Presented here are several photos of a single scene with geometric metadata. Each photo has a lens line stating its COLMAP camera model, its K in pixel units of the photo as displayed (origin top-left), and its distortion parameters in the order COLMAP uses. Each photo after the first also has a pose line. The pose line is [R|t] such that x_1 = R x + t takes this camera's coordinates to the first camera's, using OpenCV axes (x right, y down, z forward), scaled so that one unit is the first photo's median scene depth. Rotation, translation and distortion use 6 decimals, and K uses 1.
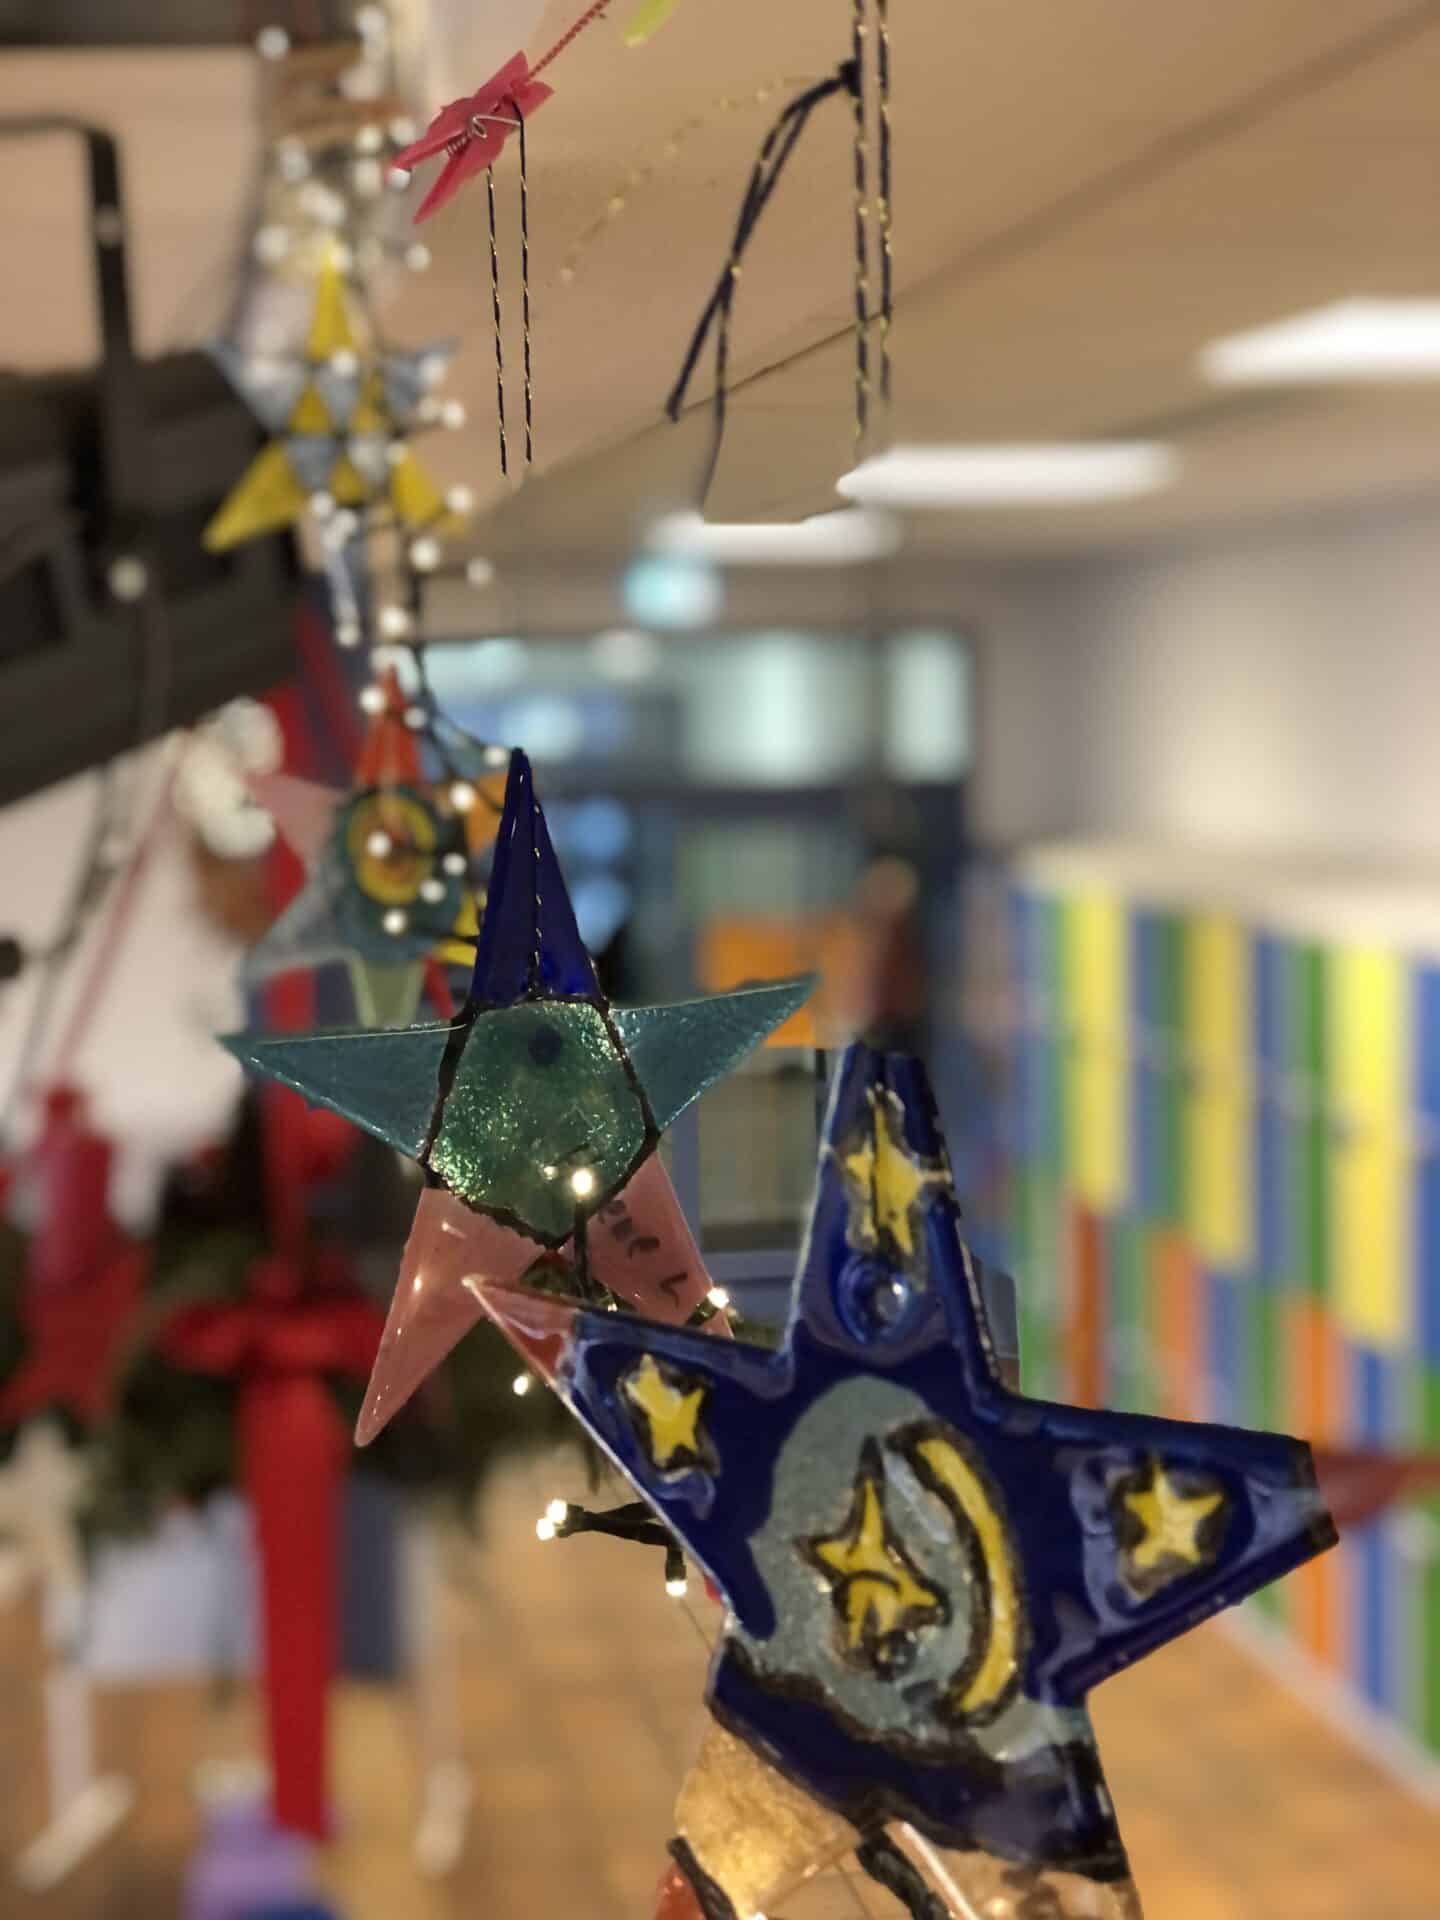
lens RADIAL K [[3200.3, 0, 720.0], [0, 3200.3, 960.0], [0, 0, 1]] dist [-0.036036, 0.078379]
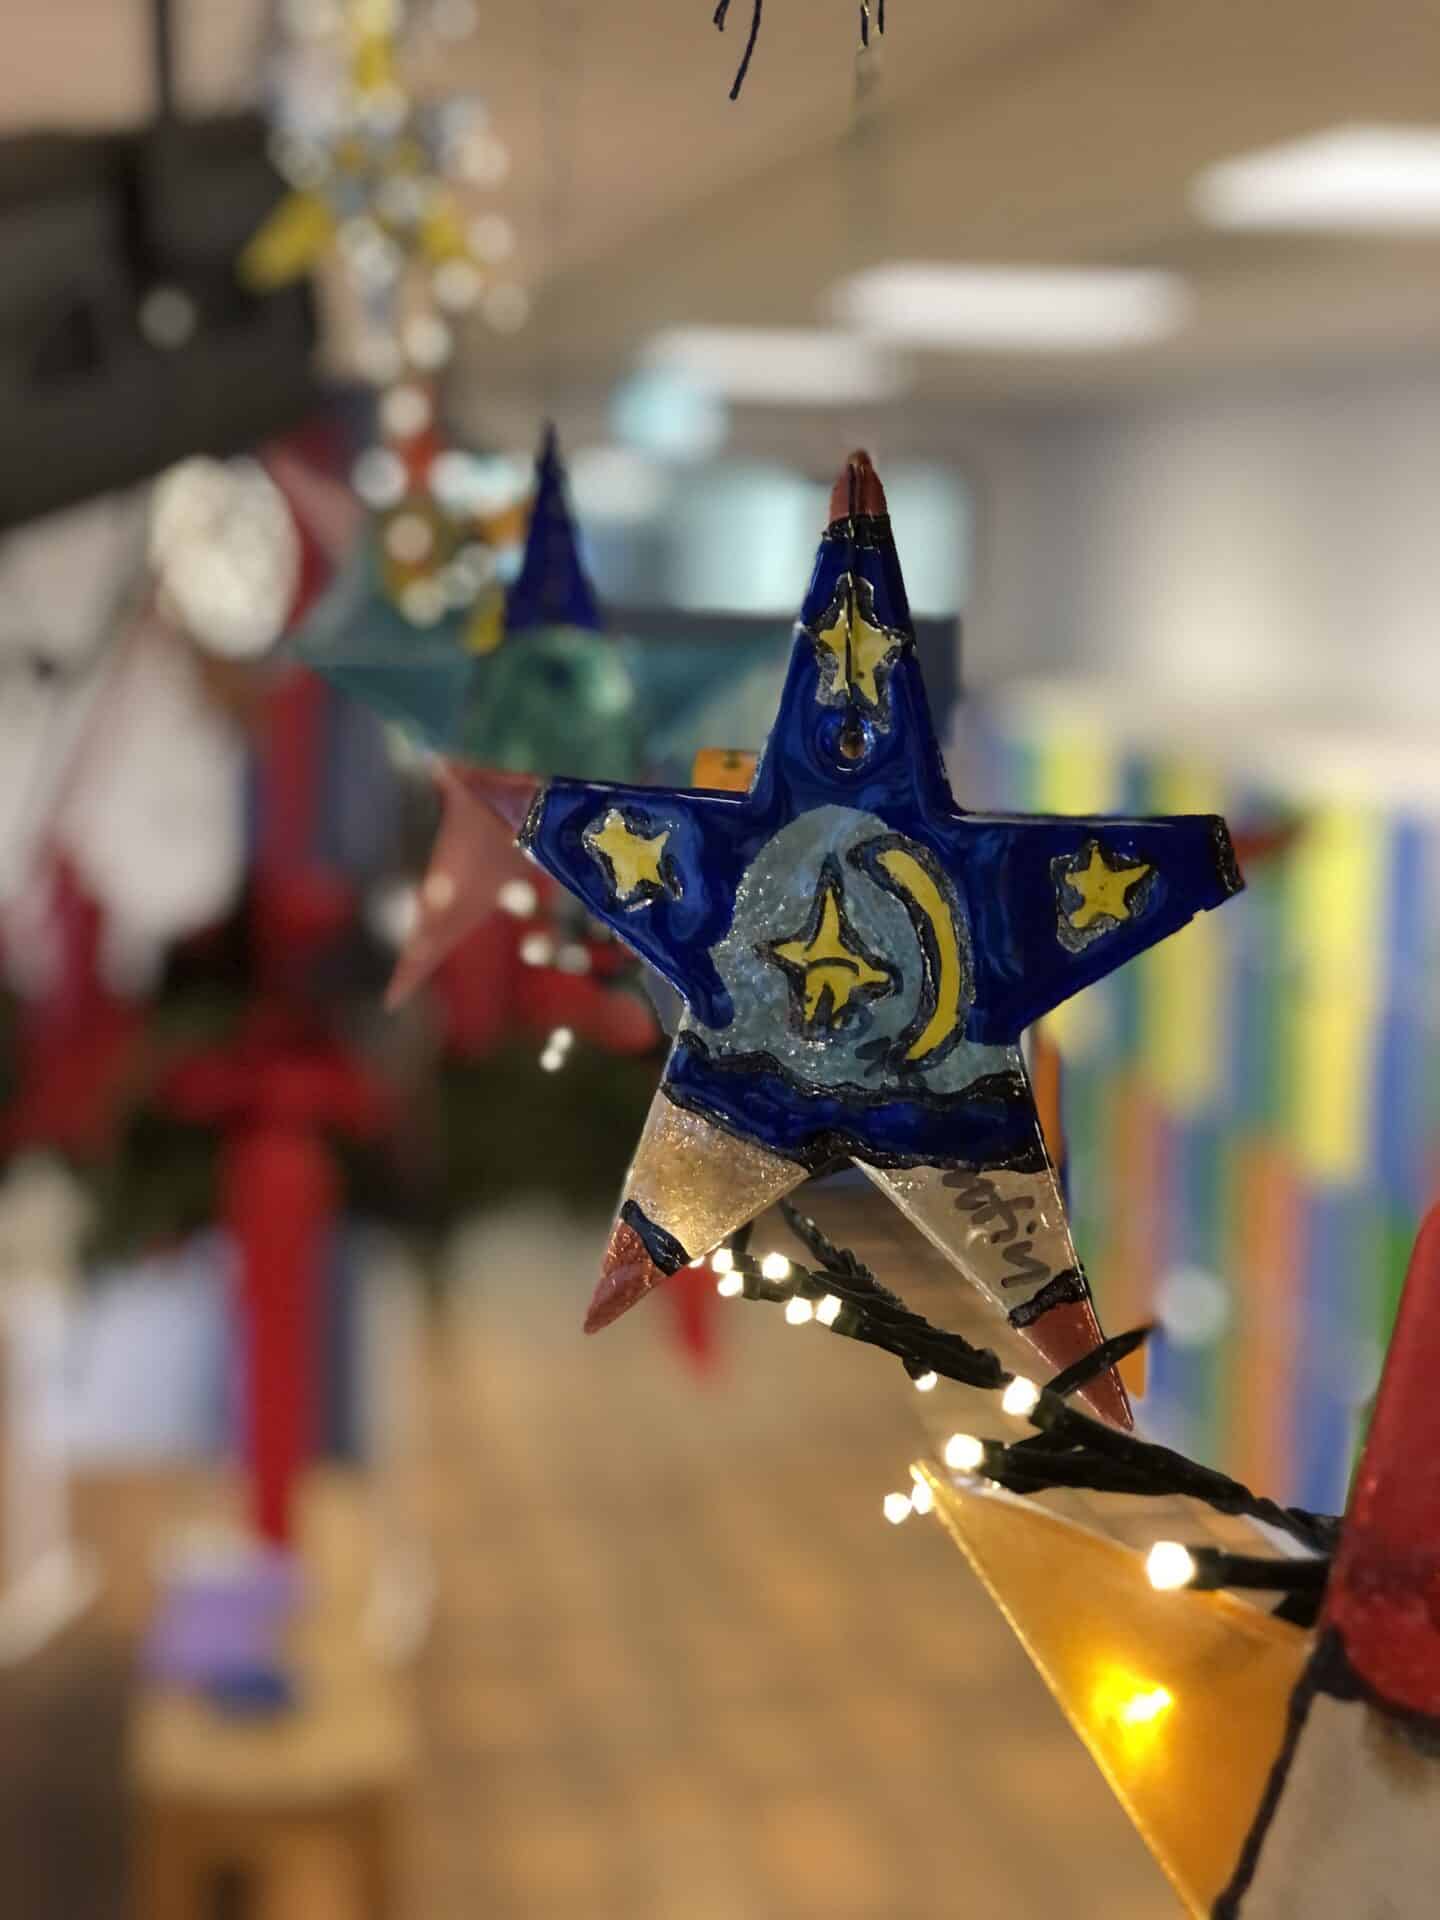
lens RADIAL K [[3200.3, 0, 720.0], [0, 3200.3, 960.0], [0, 0, 1]] dist [-0.036036, 0.078379]
pose [[0.999020, 0.043474, 0.008344, -0.006608], [-0.043816, 0.997956, 0.046512, 0.066315], [-0.006305, -0.046832, 0.998883, -0.106921]]
